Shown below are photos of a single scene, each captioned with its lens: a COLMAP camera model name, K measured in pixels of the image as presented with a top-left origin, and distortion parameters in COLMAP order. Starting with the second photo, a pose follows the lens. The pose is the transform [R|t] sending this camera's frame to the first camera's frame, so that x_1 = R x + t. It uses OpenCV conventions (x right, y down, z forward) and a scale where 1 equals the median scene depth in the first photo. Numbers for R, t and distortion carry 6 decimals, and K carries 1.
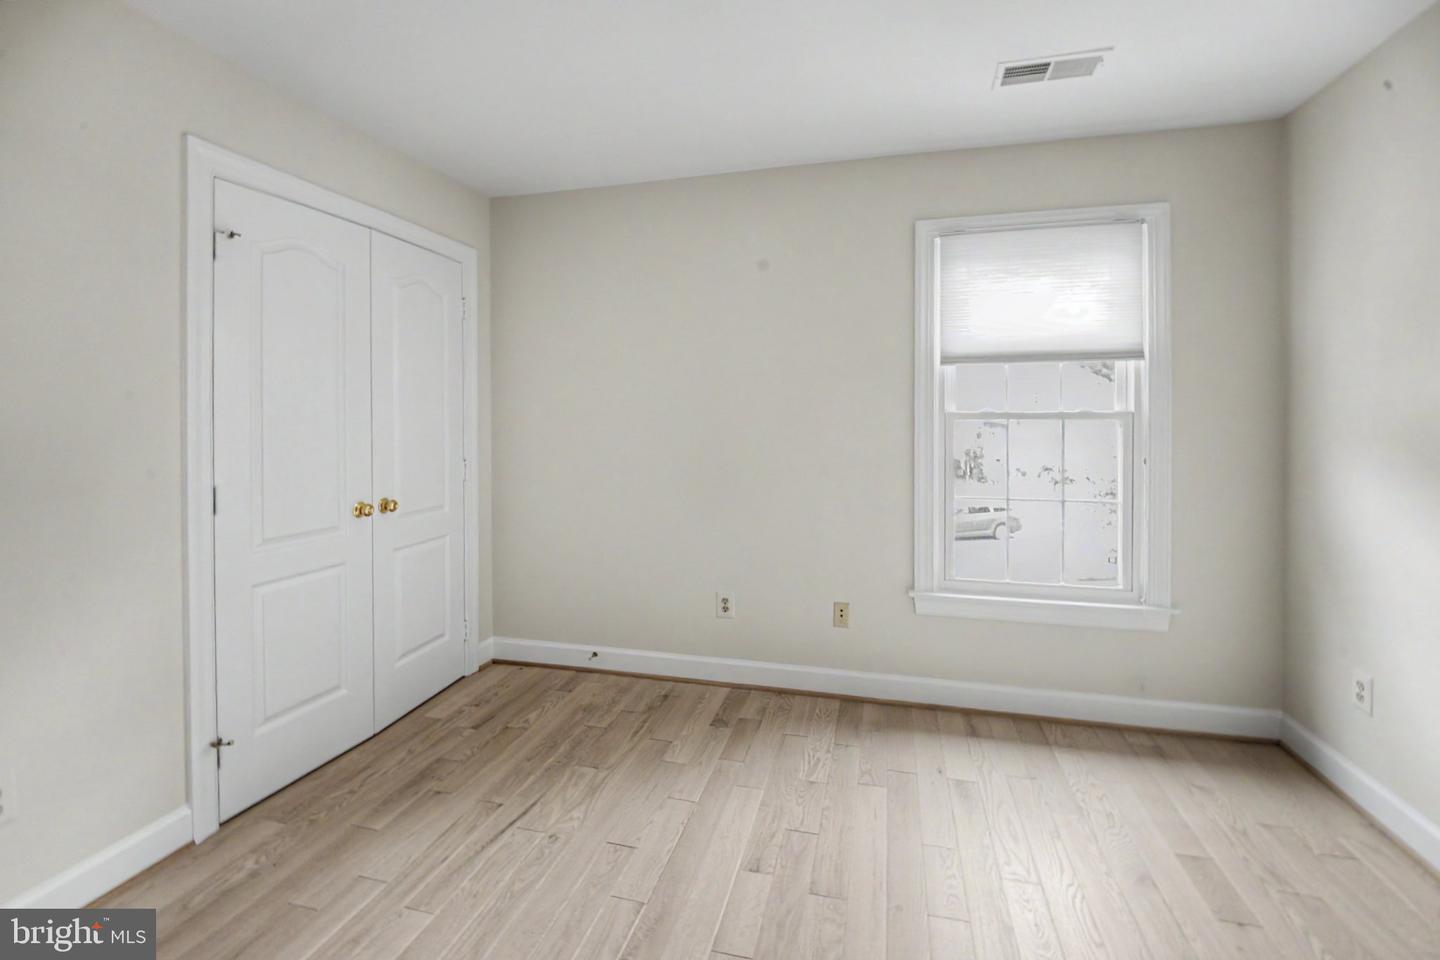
lens RADIAL K [[633.4, 0, 713.8], [0, 633.4, 431.4], [0, 0, 1]] dist [0.015164, -0.013688]
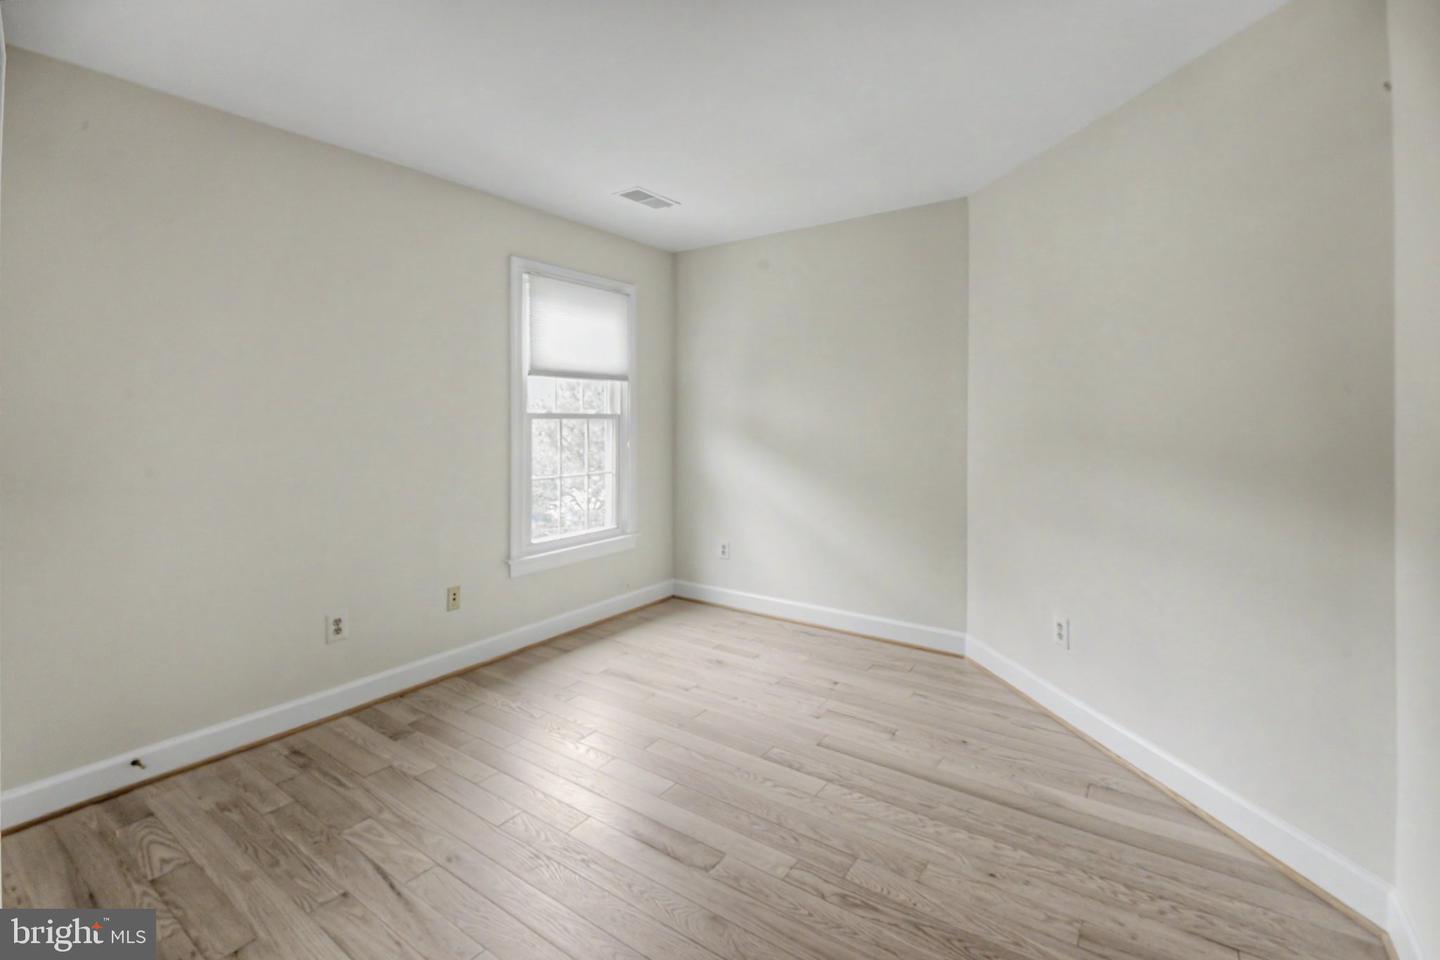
lens RADIAL K [[633.4, 0, 713.8], [0, 633.4, 431.4], [0, 0, 1]] dist [0.015164, -0.013688]
pose [[0.366876, -0.017047, 0.930113, -0.695715], [0.019313, 0.999756, 0.010706, 0.000830], [-0.930069, 0.014035, 0.367116, 0.200170]]
